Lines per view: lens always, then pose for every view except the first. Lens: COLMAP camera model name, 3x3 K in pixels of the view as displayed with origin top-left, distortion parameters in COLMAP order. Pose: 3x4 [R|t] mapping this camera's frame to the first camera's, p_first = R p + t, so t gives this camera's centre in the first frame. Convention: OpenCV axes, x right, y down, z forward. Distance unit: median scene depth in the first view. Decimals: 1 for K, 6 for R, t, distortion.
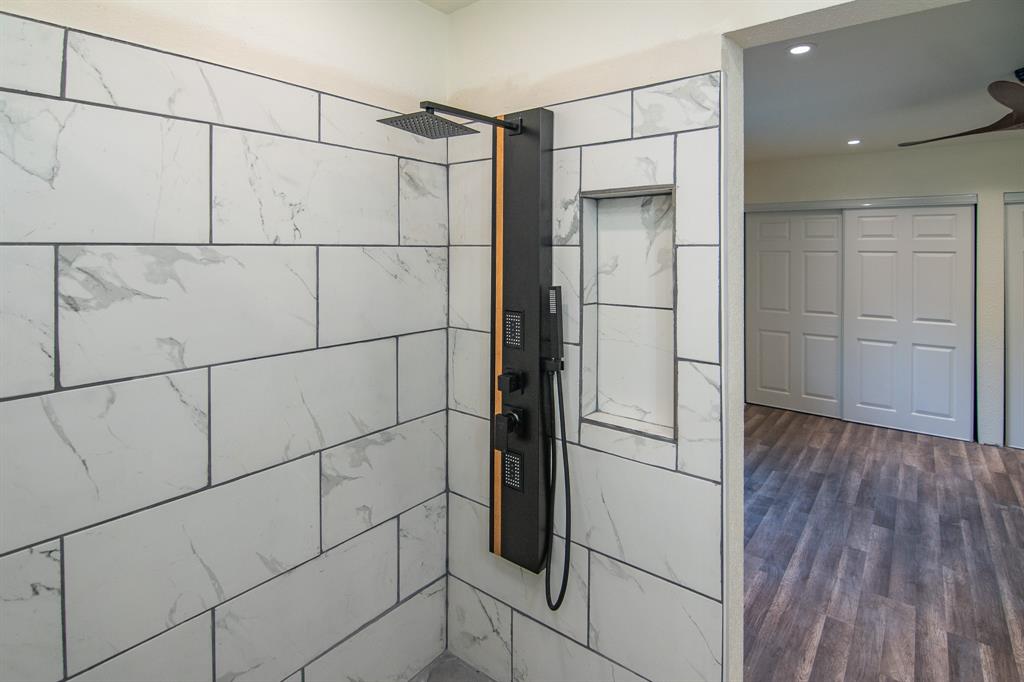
lens RADIAL K [[526.9, 0, 510.5], [0, 526.9, 252.8], [0, 0, 1]] dist [-0.019168, -0.001755]
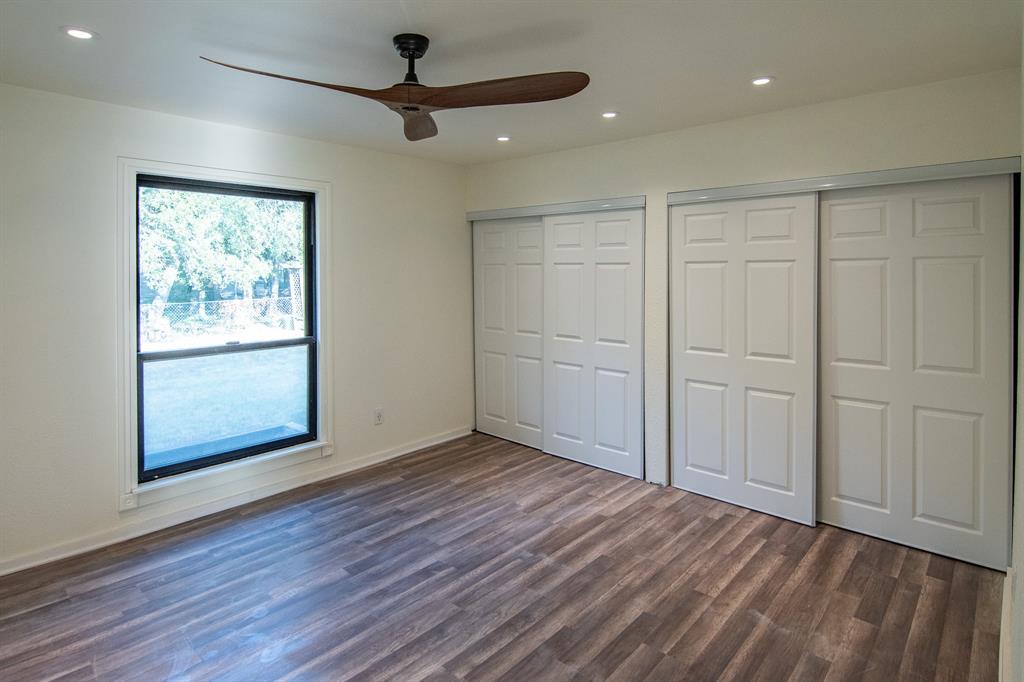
lens RADIAL K [[563.5, 0, 522.5], [0, 563.5, 294.2], [0, 0, 1]] dist [0.001646, -0.001178]
pose [[0.998433, -0.005194, -0.055713, 0.971121], [0.007608, 0.999037, 0.043204, 0.011464], [0.055435, -0.043560, 0.997512, 0.064159]]
